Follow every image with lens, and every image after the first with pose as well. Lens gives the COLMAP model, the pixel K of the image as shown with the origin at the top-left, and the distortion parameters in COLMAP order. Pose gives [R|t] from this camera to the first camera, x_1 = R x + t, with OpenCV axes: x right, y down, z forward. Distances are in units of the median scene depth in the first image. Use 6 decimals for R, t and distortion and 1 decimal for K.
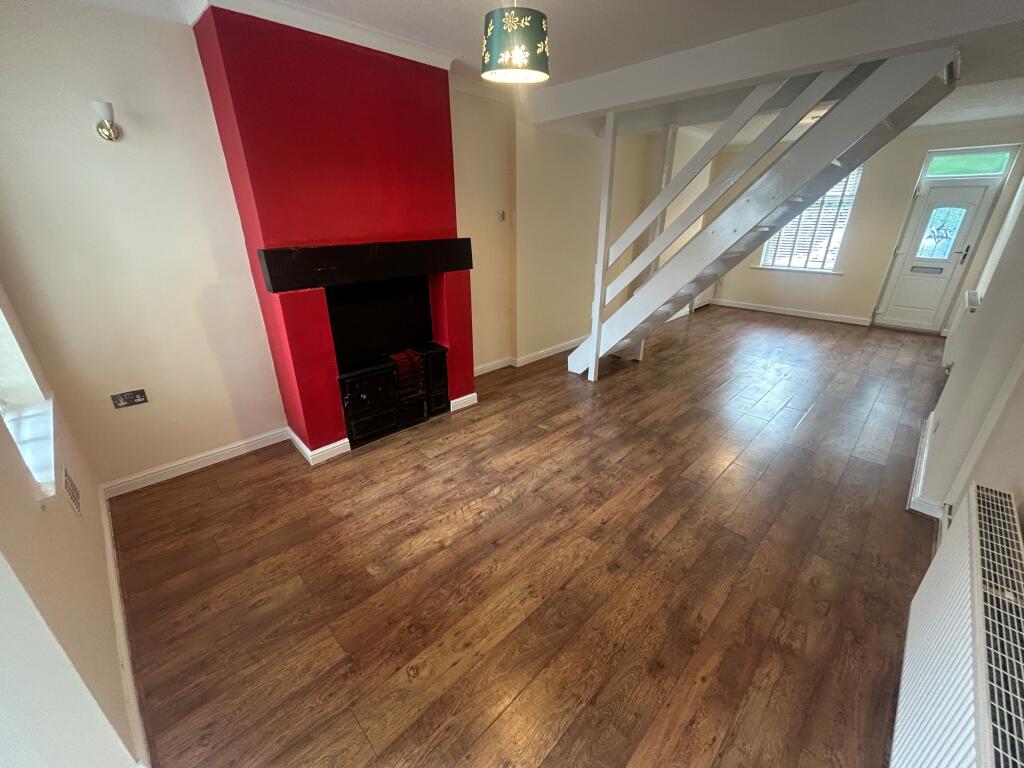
lens RADIAL K [[411.3, 0, 511.9], [0, 411.3, 382.5], [0, 0, 1]] dist [-0.000892, 0.000540]
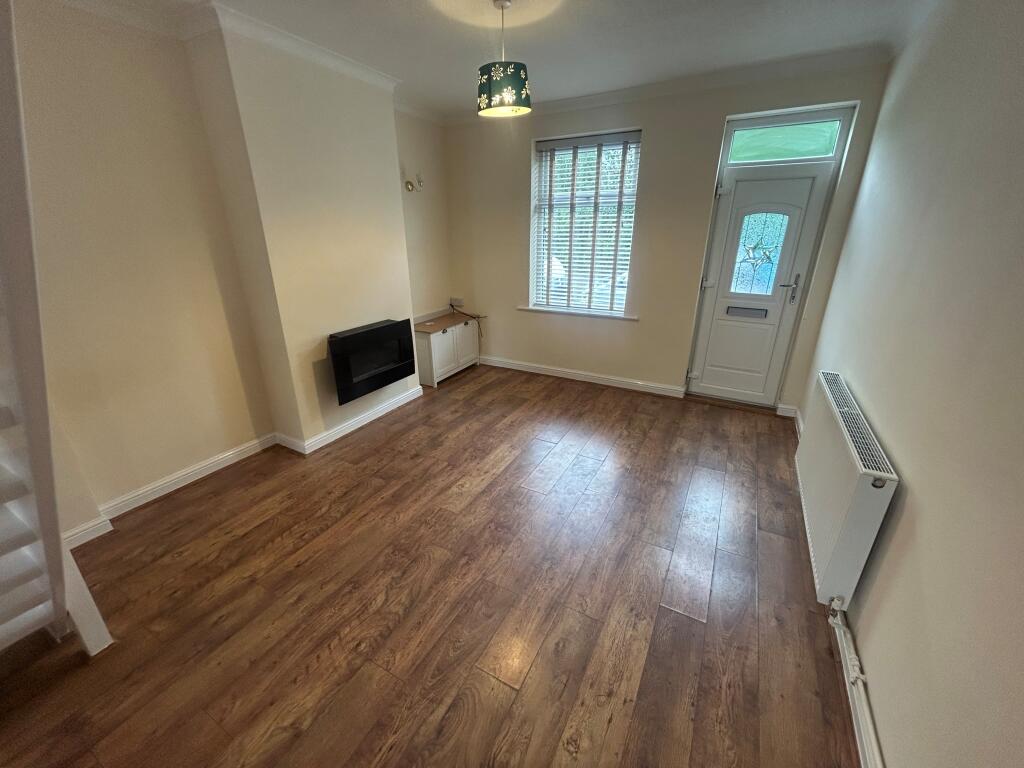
lens RADIAL K [[411.3, 0, 511.9], [0, 411.3, 382.5], [0, 0, 1]] dist [-0.000892, 0.000540]
pose [[0.960012, -0.105331, 0.259389, 0.495116], [0.111324, 0.993748, -0.008480, -0.203846], [-0.256874, 0.037017, 0.965736, 0.494543]]
